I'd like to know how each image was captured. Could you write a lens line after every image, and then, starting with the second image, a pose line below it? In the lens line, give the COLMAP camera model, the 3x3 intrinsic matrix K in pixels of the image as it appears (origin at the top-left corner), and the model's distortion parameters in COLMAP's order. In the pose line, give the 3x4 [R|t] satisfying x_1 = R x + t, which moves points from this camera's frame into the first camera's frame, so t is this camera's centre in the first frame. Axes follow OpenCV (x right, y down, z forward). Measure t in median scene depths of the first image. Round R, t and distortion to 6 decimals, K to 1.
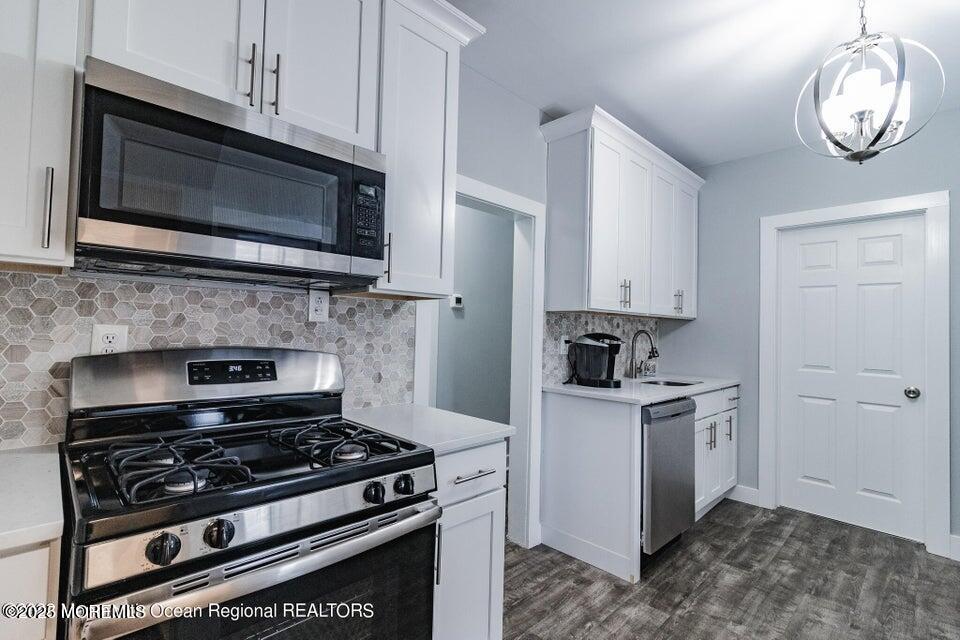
lens RADIAL K [[444.3, 0, 480.0], [0, 444.3, 320.0], [0, 0, 1]] dist [-0.000389, -0.000077]
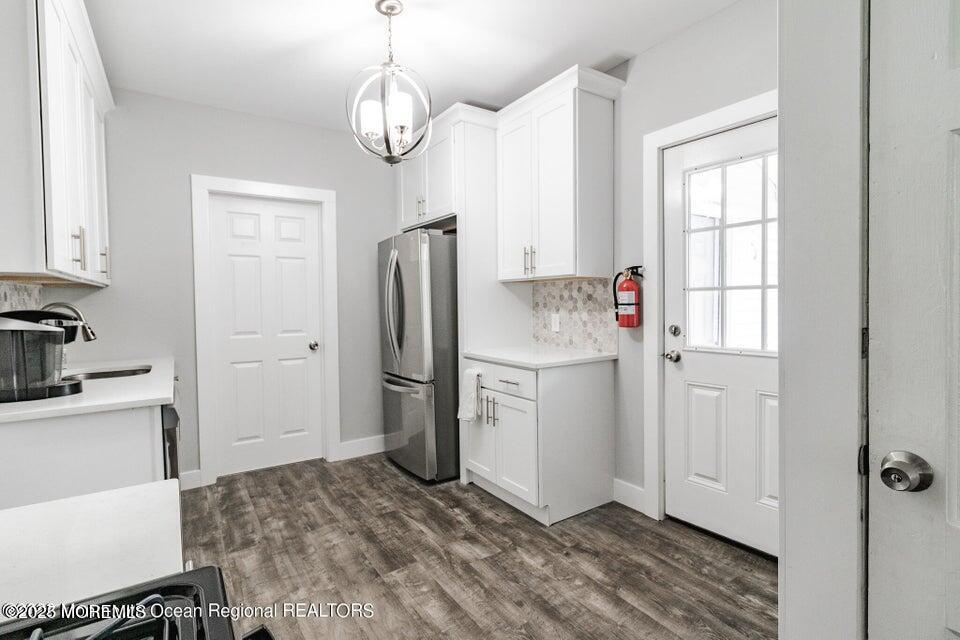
lens RADIAL K [[464.7, 0, 480.0], [0, 464.7, 320.0], [0, 0, 1]] dist [-0.000083, -0.000126]
pose [[0.178907, -0.066639, 0.981607, -0.266716], [-0.005982, 0.997611, 0.068816, -0.004488], [-0.983848, -0.018184, 0.178081, 0.321147]]
